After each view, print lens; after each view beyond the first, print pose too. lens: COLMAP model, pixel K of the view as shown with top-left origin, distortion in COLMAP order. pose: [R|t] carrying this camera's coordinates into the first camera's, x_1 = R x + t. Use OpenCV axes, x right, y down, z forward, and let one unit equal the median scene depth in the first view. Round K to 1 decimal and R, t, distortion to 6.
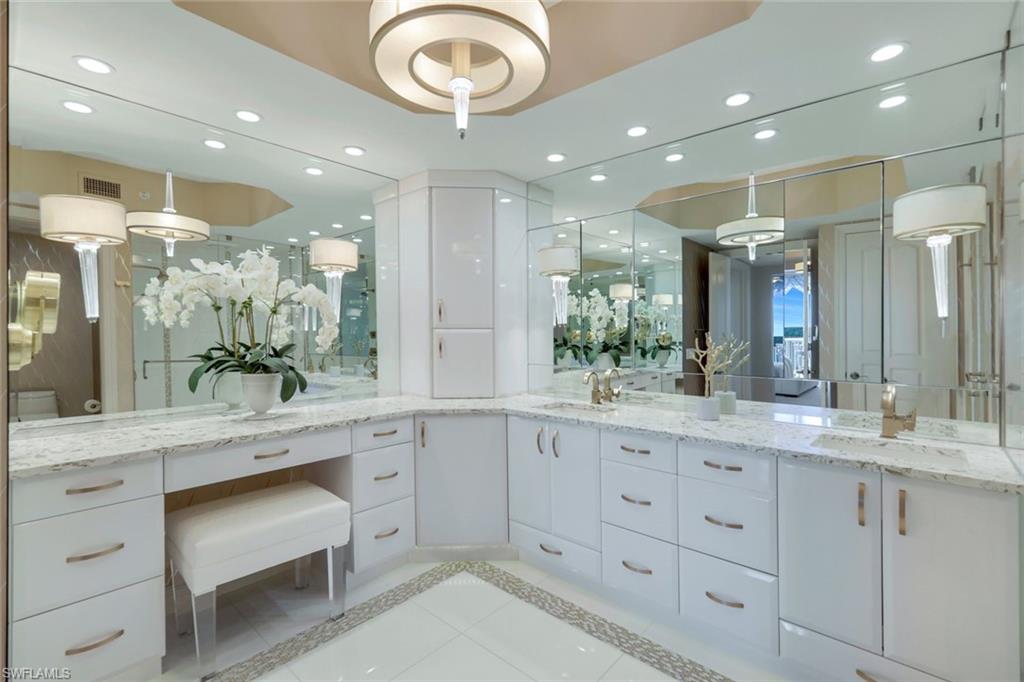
lens RADIAL K [[470.8, 0, 510.2], [0, 470.8, 337.6], [0, 0, 1]] dist [-0.000612, 0.000057]
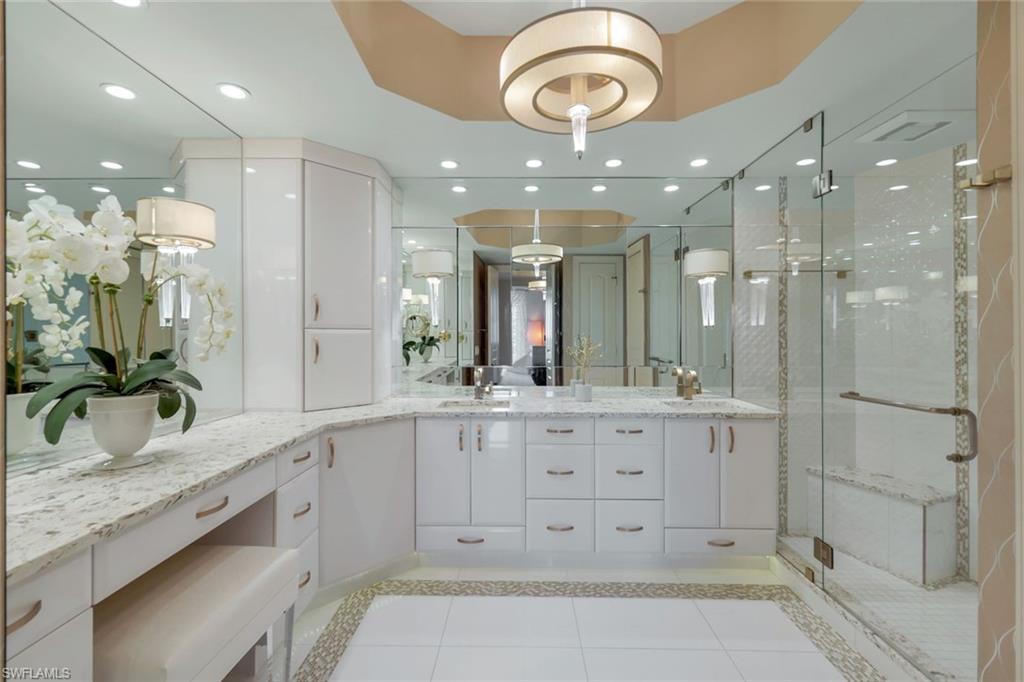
lens RADIAL K [[470.8, 0, 510.9], [0, 470.8, 337.9], [0, 0, 1]] dist [-0.000612, 0.000057]
pose [[0.743565, -0.002888, 0.668657, -0.553558], [0.005279, 0.999985, -0.001552, 0.001086], [-0.668643, 0.004684, 0.743569, 0.160214]]
